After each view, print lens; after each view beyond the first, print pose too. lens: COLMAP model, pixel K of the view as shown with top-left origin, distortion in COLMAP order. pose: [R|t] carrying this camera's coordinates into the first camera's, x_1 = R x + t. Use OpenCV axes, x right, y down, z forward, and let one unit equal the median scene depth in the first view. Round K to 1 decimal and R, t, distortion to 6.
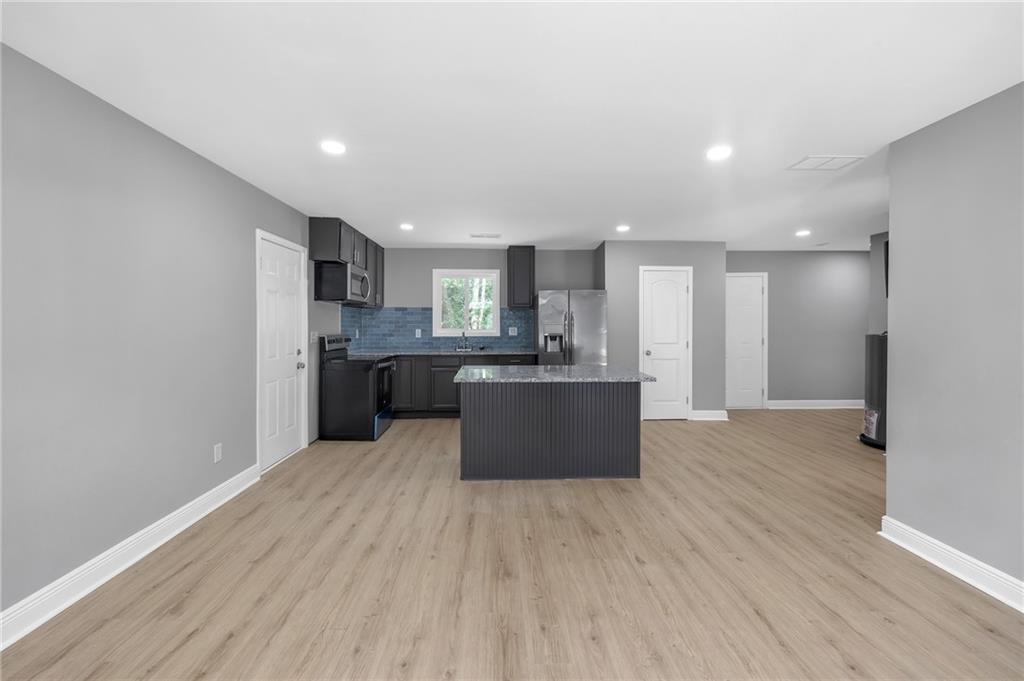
lens RADIAL K [[438.1, 0, 509.8], [0, 438.1, 330.6], [0, 0, 1]] dist [0.000999, 0.000132]
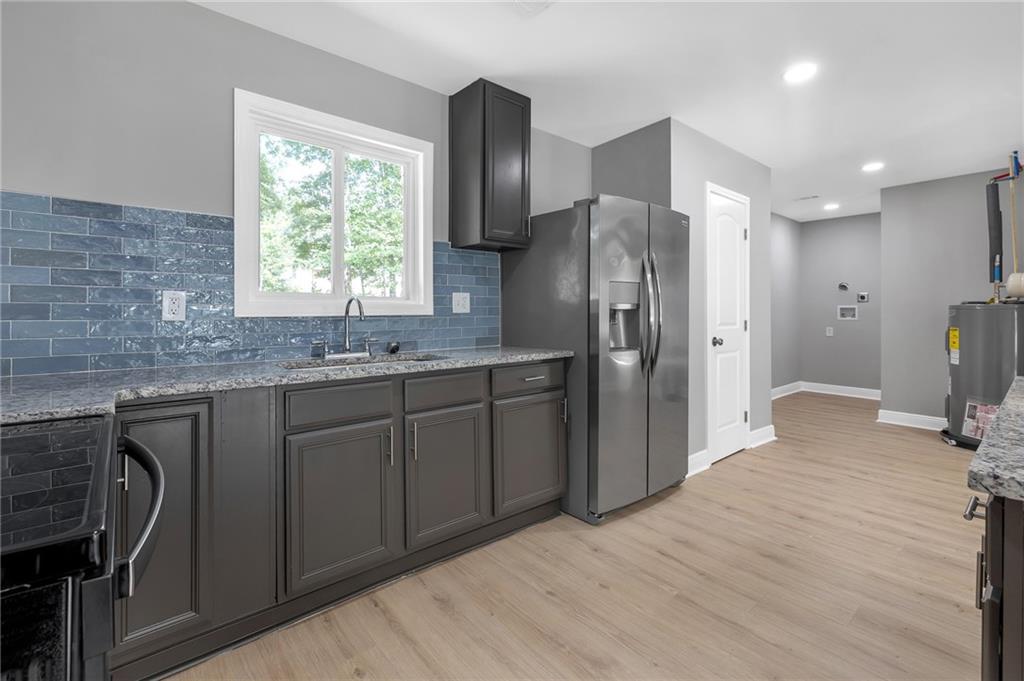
lens RADIAL K [[451.9, 0, 510.6], [0, 451.9, 315.3], [0, 0, 1]] dist [0.000113, 0.000001]
pose [[0.788051, -0.006191, 0.615578, -0.238827], [0.014638, 0.999855, -0.008684, 0.019514], [-0.615435, 0.015854, 0.788028, 0.709100]]
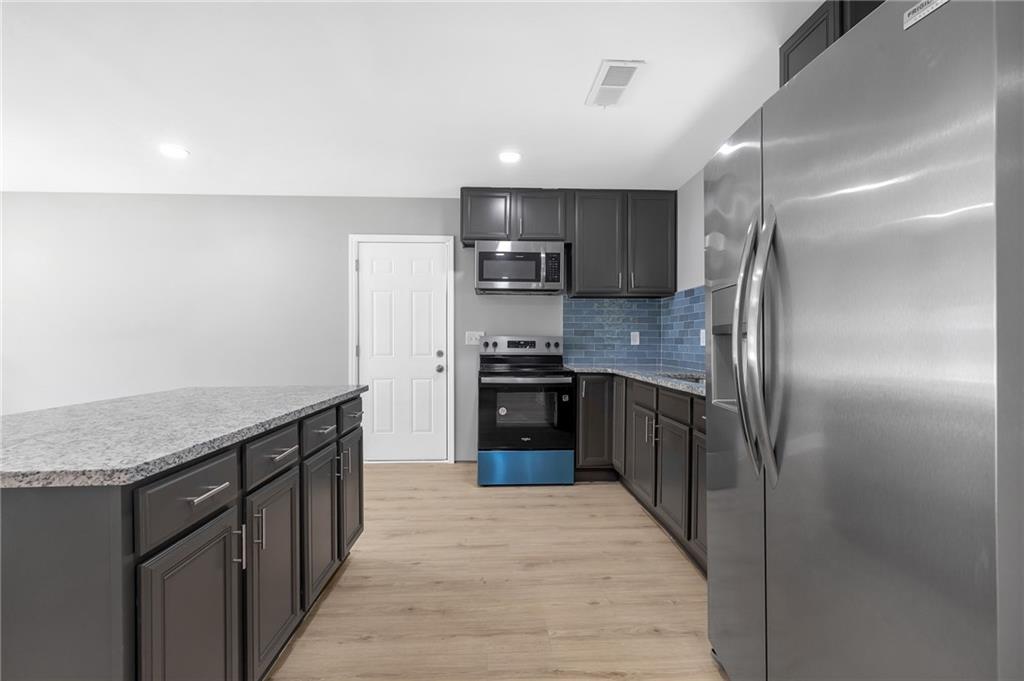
lens RADIAL K [[445.1, 0, 512.0], [0, 445.1, 340.5], [0, 0, 1]] dist [-0.000774, -0.000205]
pose [[0.003989, -0.004866, -0.999980, 0.328038], [-0.018247, 0.999821, -0.004938, 0.017866], [0.999826, 0.018267, 0.003899, 0.855481]]
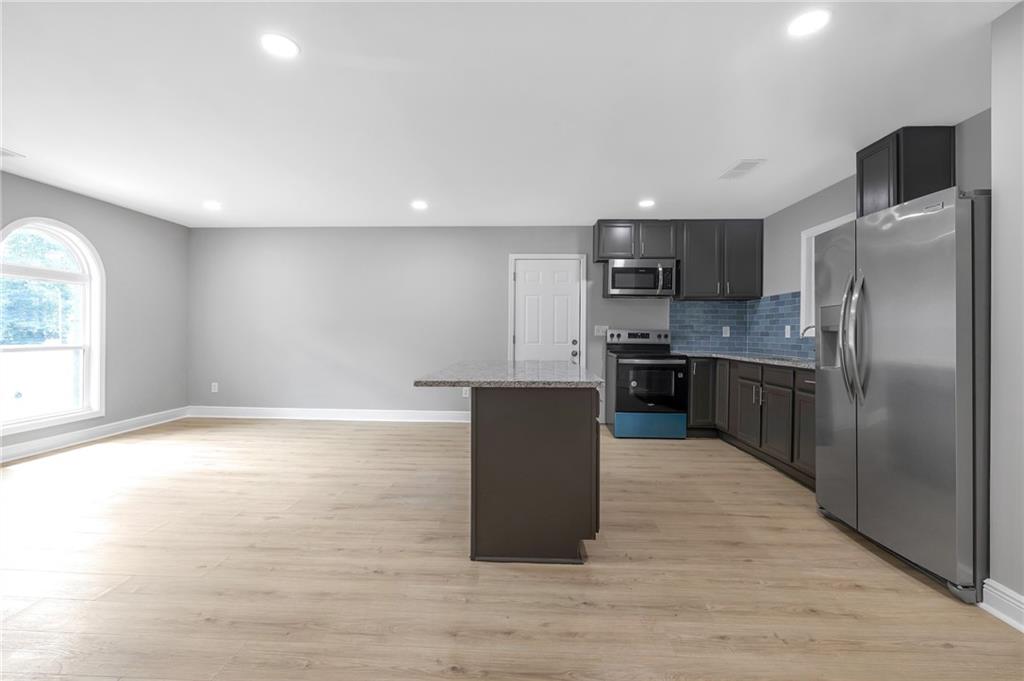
lens RADIAL K [[438.1, 0, 509.8], [0, 438.1, 330.6], [0, 0, 1]] dist [0.000999, 0.000132]
pose [[-0.083474, -0.007925, -0.996478, 0.551727], [-0.025776, 0.999651, -0.005791, 0.021754], [0.996177, 0.025202, -0.083649, 0.689117]]
